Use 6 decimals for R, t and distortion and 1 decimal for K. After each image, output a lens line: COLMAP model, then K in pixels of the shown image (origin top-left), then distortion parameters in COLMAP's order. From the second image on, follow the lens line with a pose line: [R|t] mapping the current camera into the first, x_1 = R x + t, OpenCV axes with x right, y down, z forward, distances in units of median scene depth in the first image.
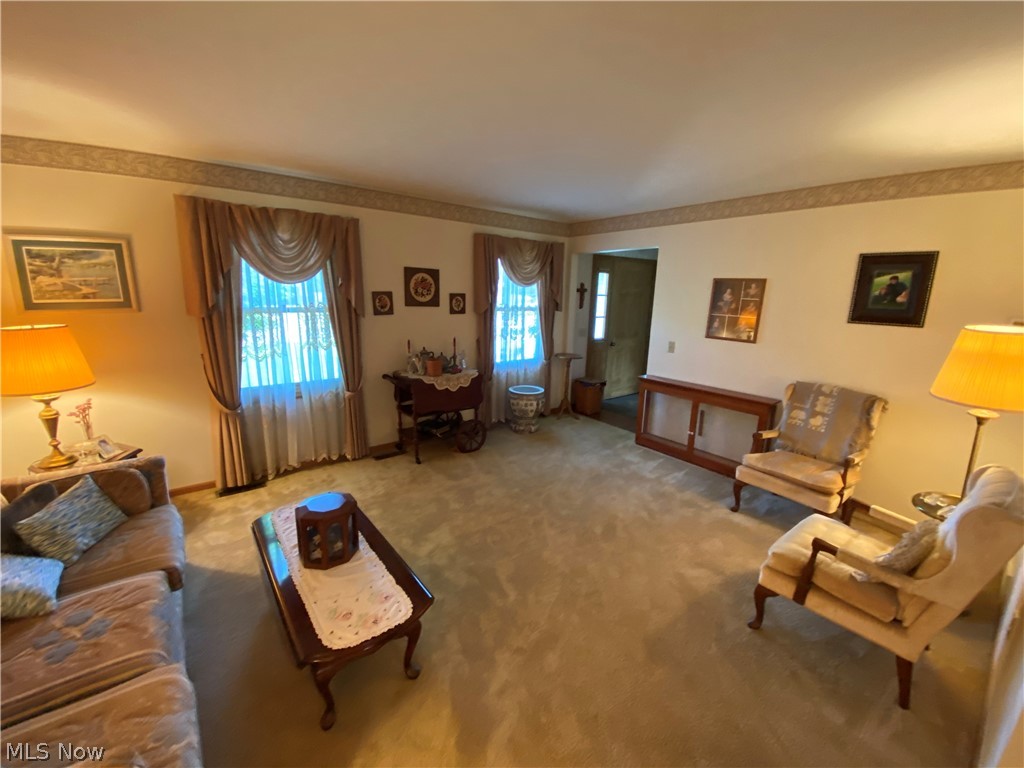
lens RADIAL K [[415.9, 0, 516.4], [0, 415.9, 386.1], [0, 0, 1]] dist [-0.011649, -0.004637]
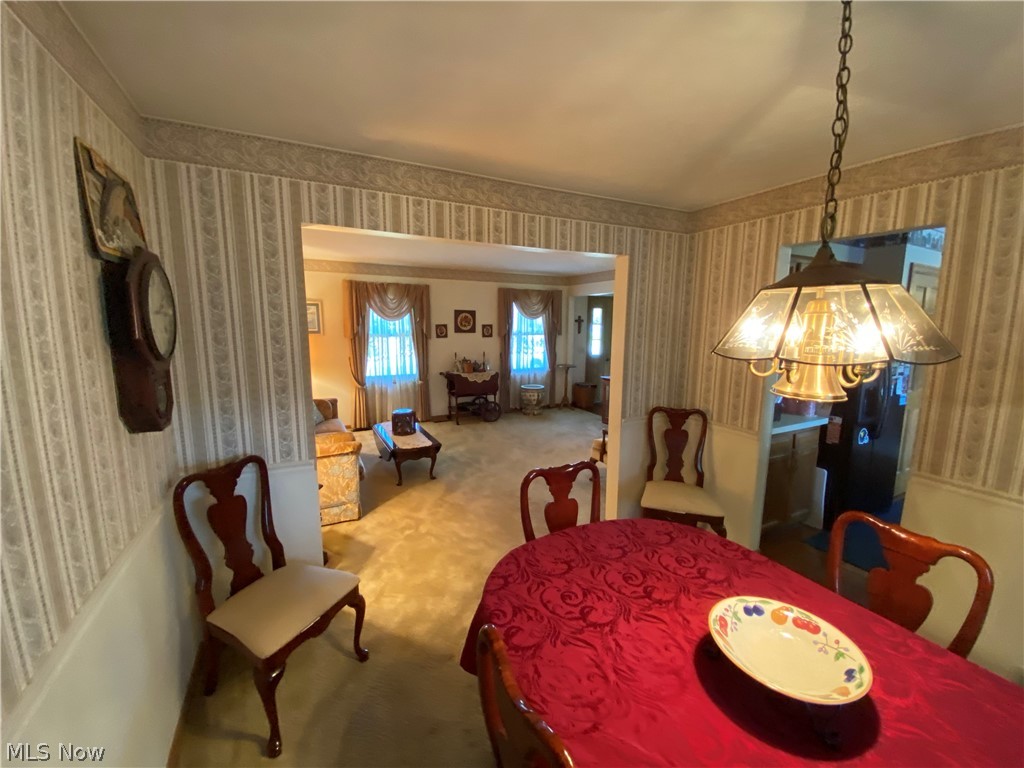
lens RADIAL K [[415.9, 0, 510.3], [0, 415.9, 383.7], [0, 0, 1]] dist [-0.011649, -0.004637]
pose [[0.978783, 0.008552, -0.204722, 0.302730], [-0.024950, 0.996668, -0.077652, 0.140431], [0.203375, 0.081112, 0.975735, -0.588852]]
